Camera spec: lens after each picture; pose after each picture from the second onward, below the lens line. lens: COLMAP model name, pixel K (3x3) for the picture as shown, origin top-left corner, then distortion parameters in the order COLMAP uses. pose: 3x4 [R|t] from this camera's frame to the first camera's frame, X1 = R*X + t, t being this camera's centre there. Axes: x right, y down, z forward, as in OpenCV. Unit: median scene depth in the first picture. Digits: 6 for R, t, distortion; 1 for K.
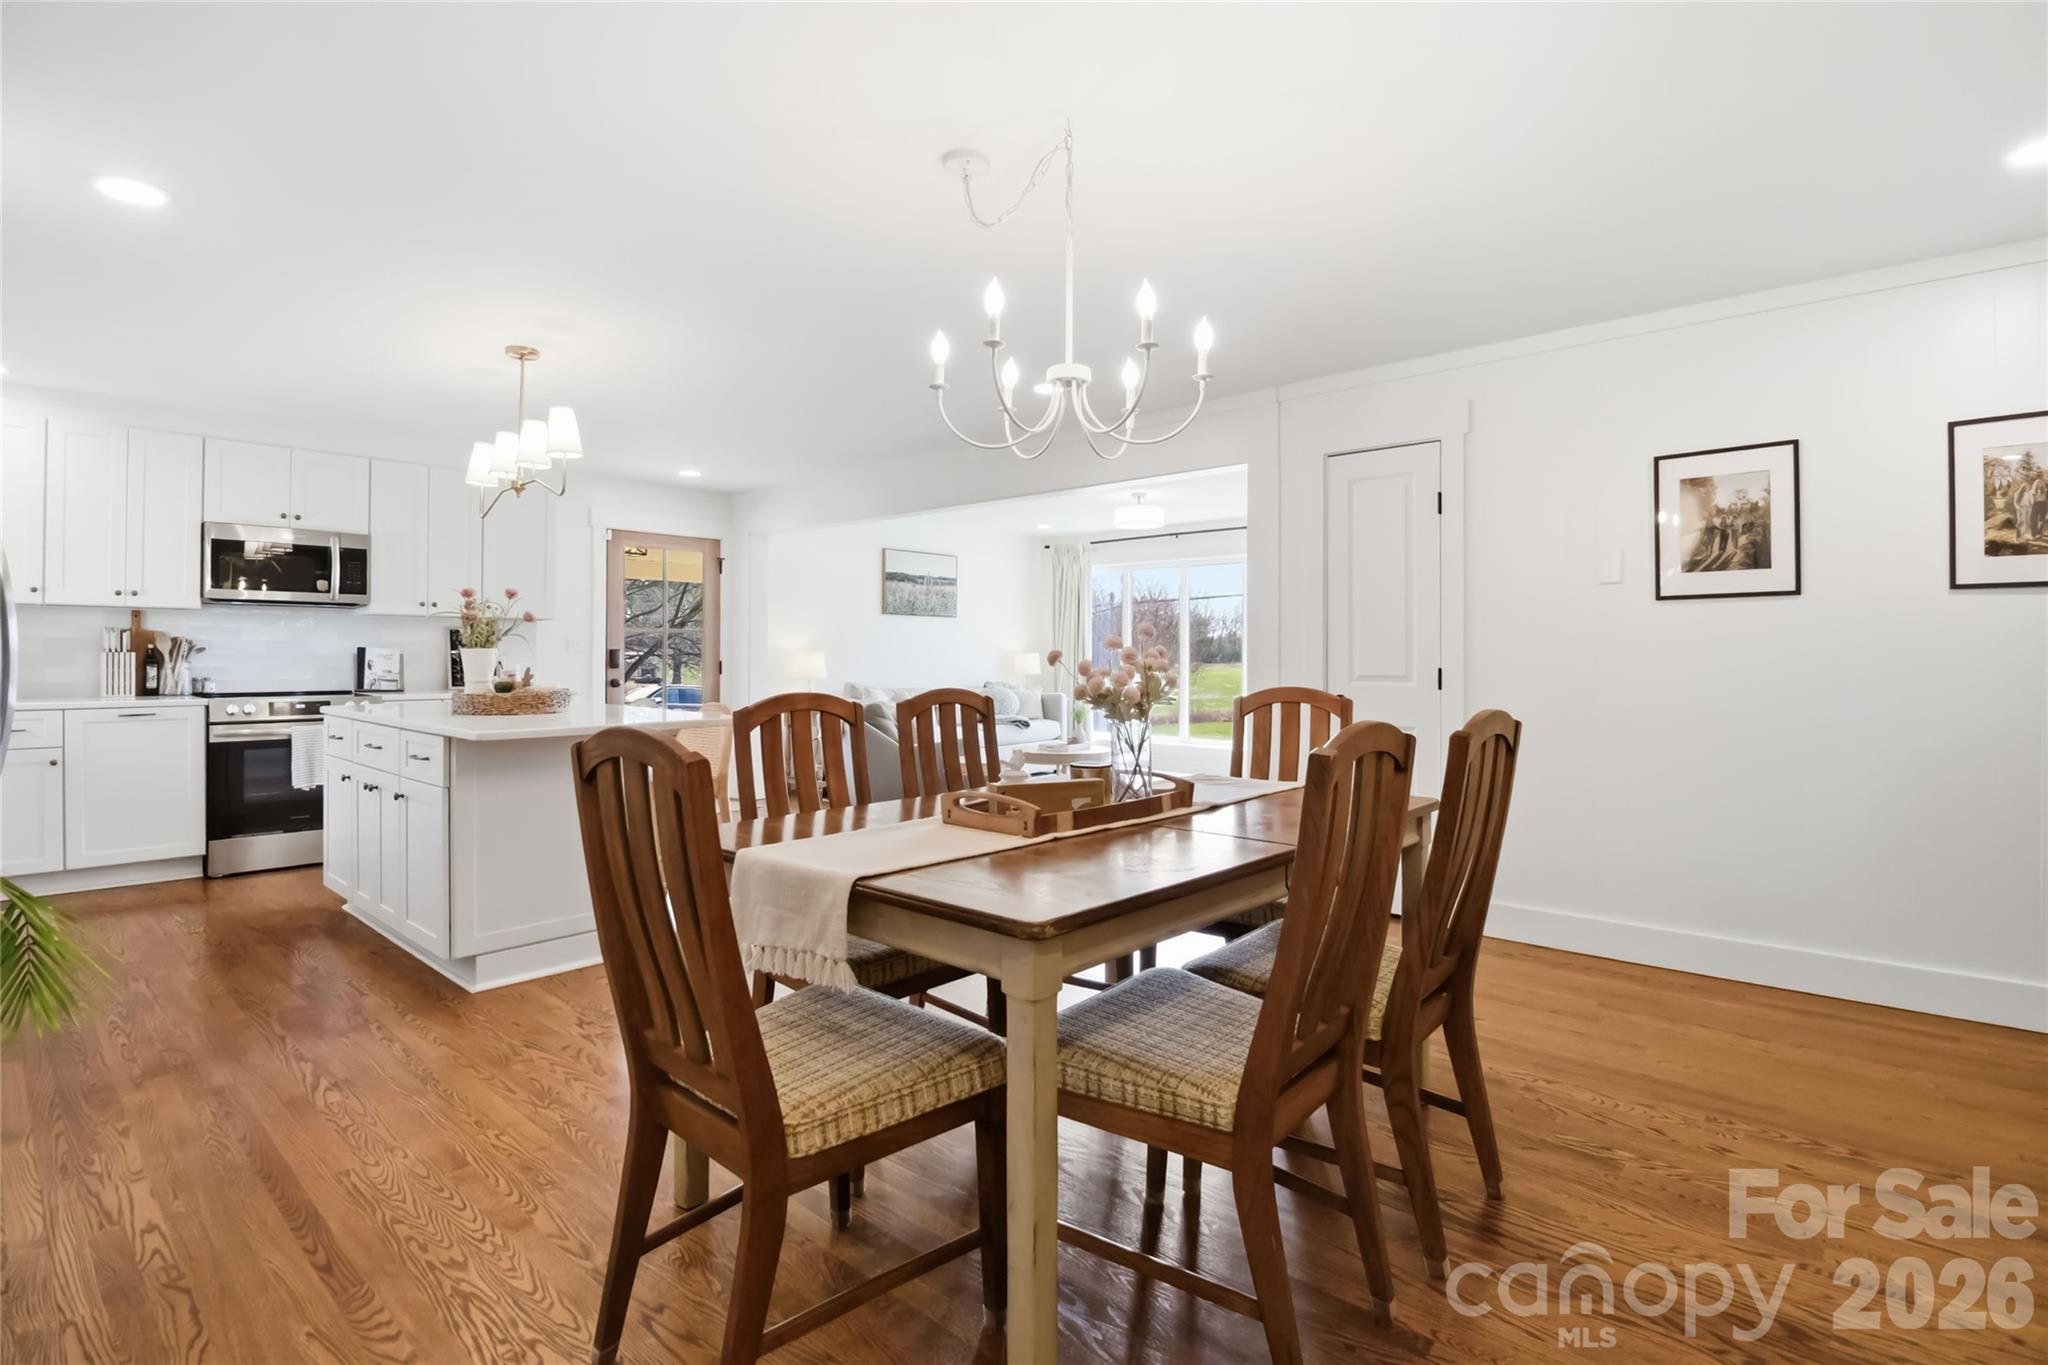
lens RADIAL K [[961.2, 0, 1028.6], [0, 961.2, 655.0], [0, 0, 1]] dist [-0.011677, -0.006975]
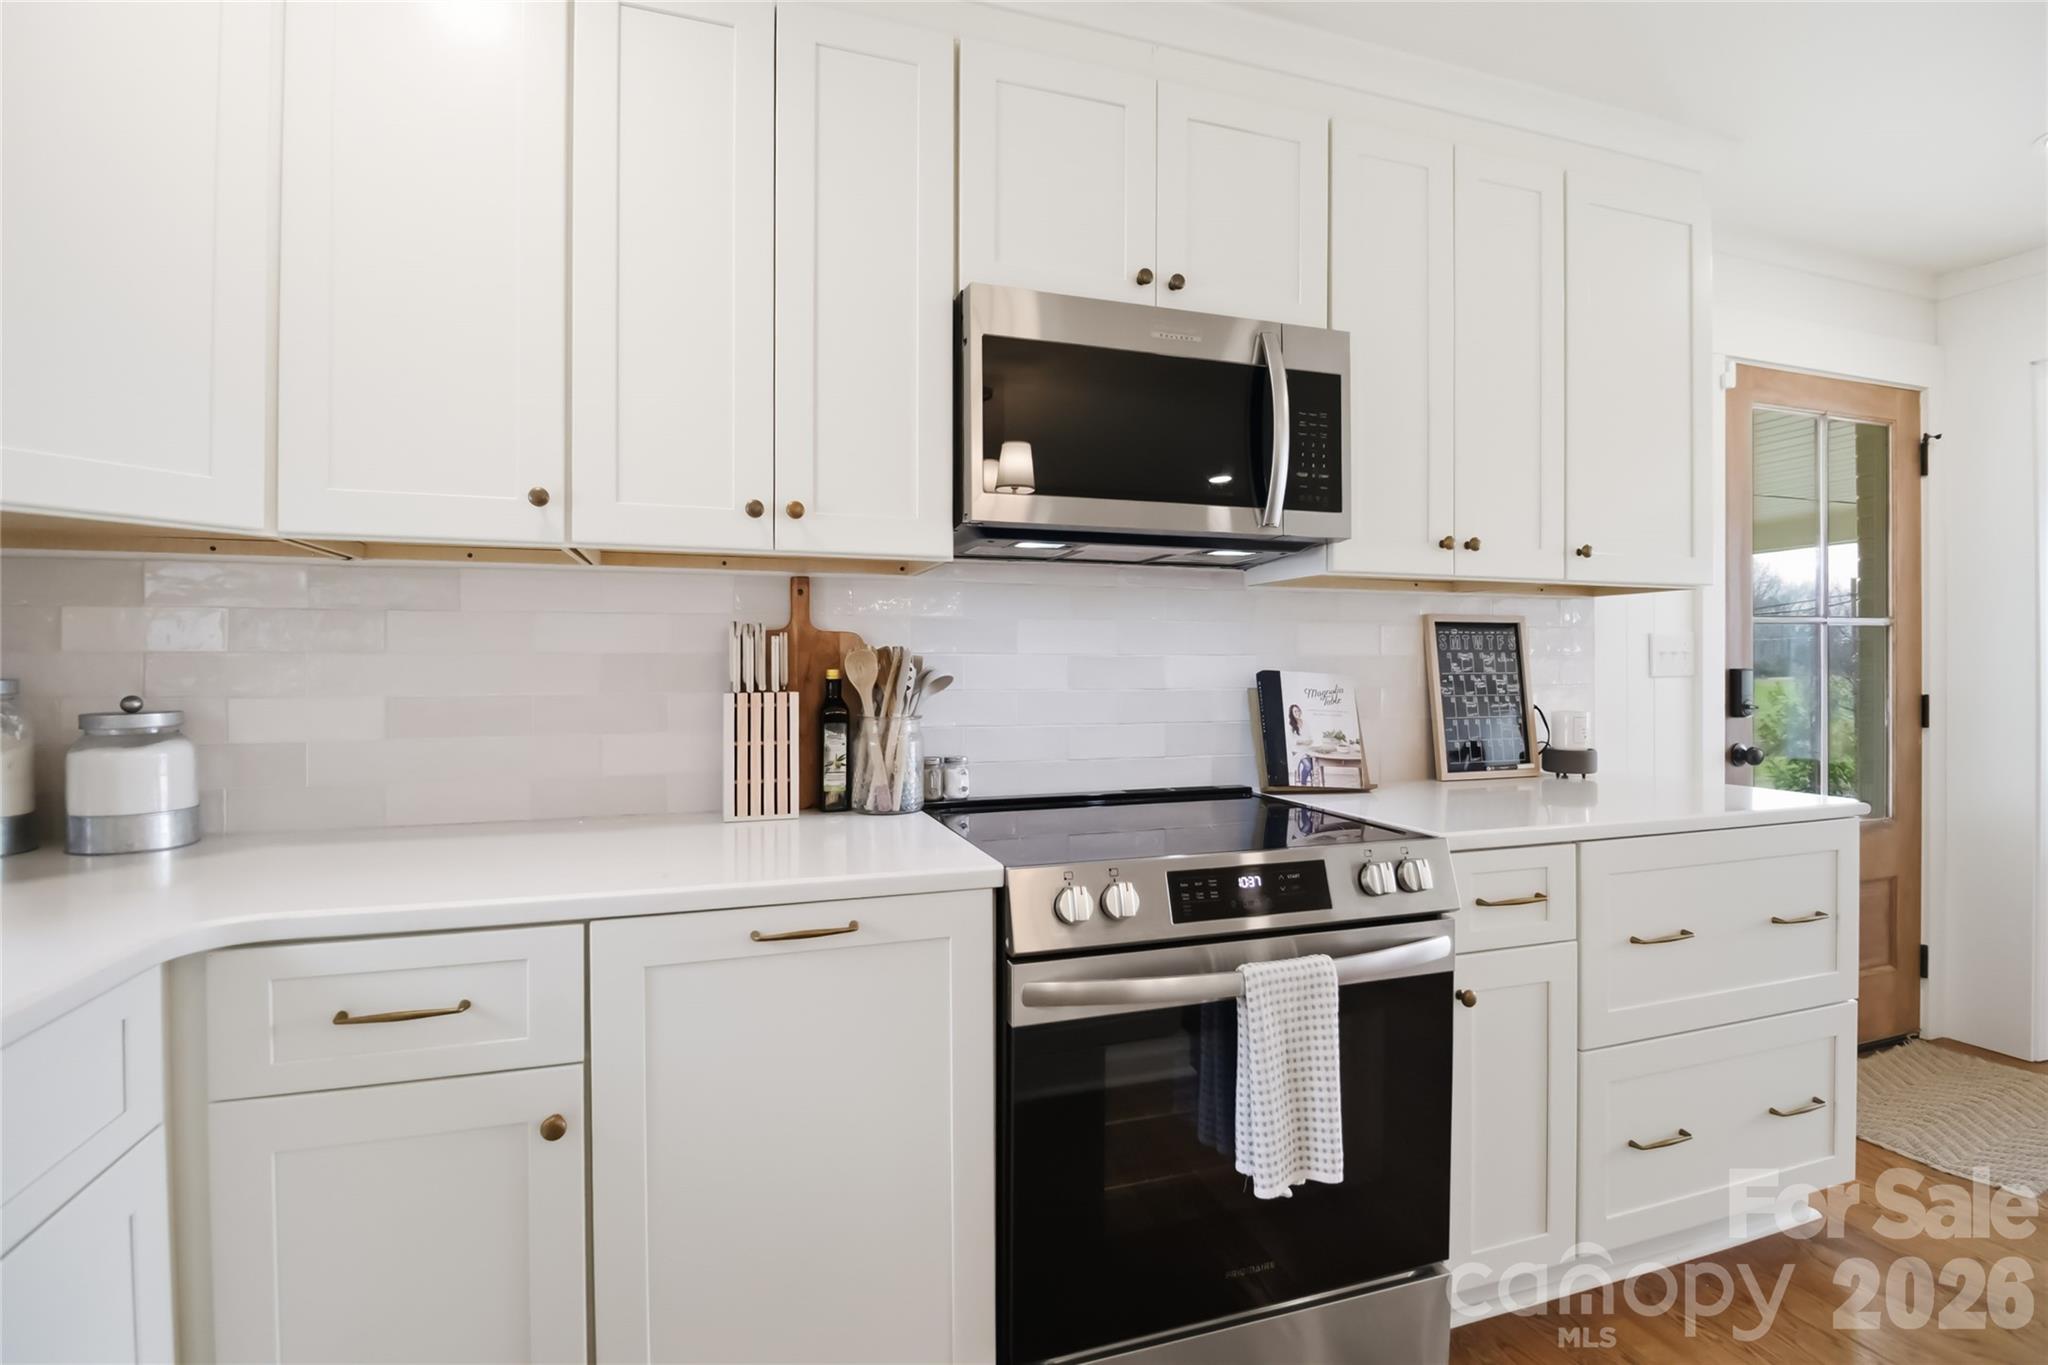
lens RADIAL K [[961.2, 0, 1054.8], [0, 961.2, 669.1], [0, 0, 1]] dist [-0.011677, -0.006975]
pose [[0.877830, -0.005087, -0.478946, -0.674321], [0.006368, 0.999979, 0.001052, -0.010789], [0.478930, -0.003973, 0.877844, 0.715723]]
